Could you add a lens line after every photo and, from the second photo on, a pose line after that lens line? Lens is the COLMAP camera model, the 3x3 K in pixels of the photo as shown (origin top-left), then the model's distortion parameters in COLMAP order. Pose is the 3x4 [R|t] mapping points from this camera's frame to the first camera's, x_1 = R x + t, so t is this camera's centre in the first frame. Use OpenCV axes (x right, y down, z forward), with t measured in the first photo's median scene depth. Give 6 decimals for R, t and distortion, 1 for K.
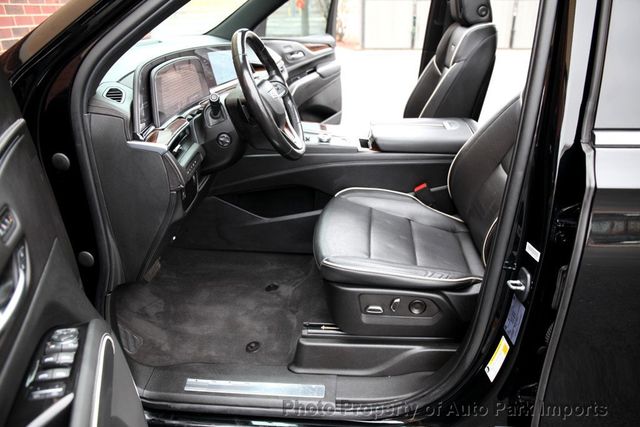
lens RADIAL K [[475.5, 0, 318.9], [0, 475.5, 212.5], [0, 0, 1]] dist [-0.081691, 0.062596]
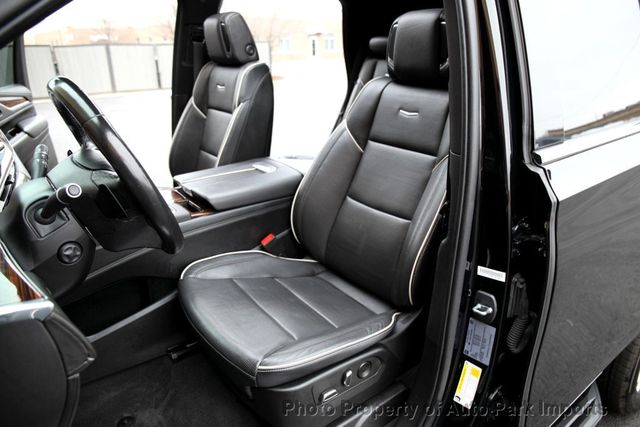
lens RADIAL K [[437.5, 0, 320.2], [0, 437.5, 215.6], [0, 0, 1]] dist [-0.055172, 0.004105]
pose [[0.742704, -0.233444, 0.627610, -0.218894], [0.266568, 0.962870, 0.042695, -0.100608], [-0.614274, 0.135591, 0.777356, 0.262043]]
